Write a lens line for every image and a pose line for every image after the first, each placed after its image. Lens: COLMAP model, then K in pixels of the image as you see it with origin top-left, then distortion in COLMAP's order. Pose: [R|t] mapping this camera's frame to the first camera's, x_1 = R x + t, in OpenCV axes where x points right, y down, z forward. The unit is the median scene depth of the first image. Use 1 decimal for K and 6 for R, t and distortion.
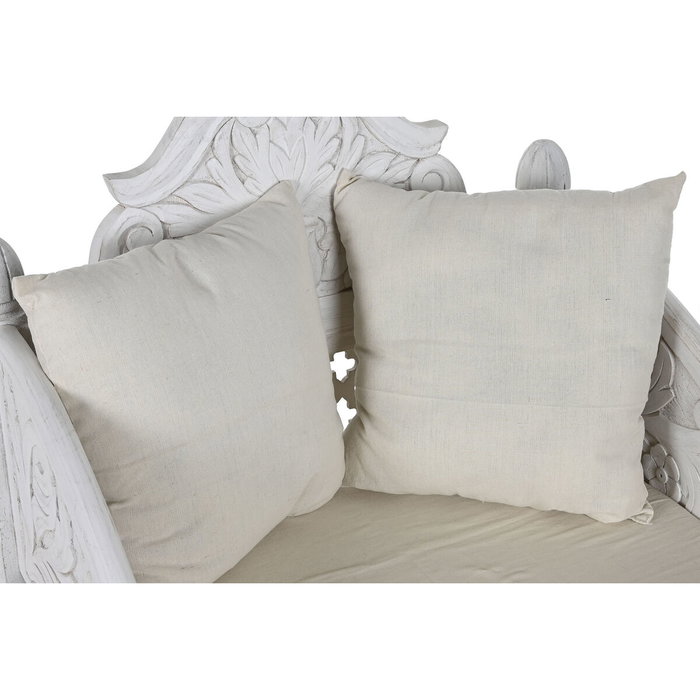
lens RADIAL K [[1334.2, 0, 333.8], [0, 1334.2, 420.5], [0, 0, 1]] dist [0.048617, 0.000000]
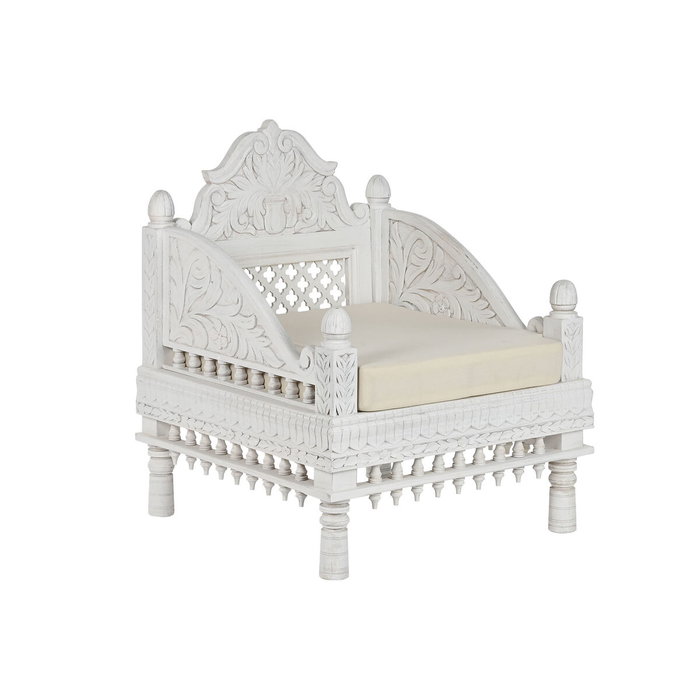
lens RADIAL K [[2198.9, 0, 417.1], [0, 2198.9, 451.7], [0, 0, 1]] dist [0.288914, 0.000000]
pose [[0.974733, -0.014078, 0.222928, -0.675470], [0.070222, 0.966725, -0.245990, 1.278913], [-0.212047, 0.255429, 0.943288, -2.632241]]
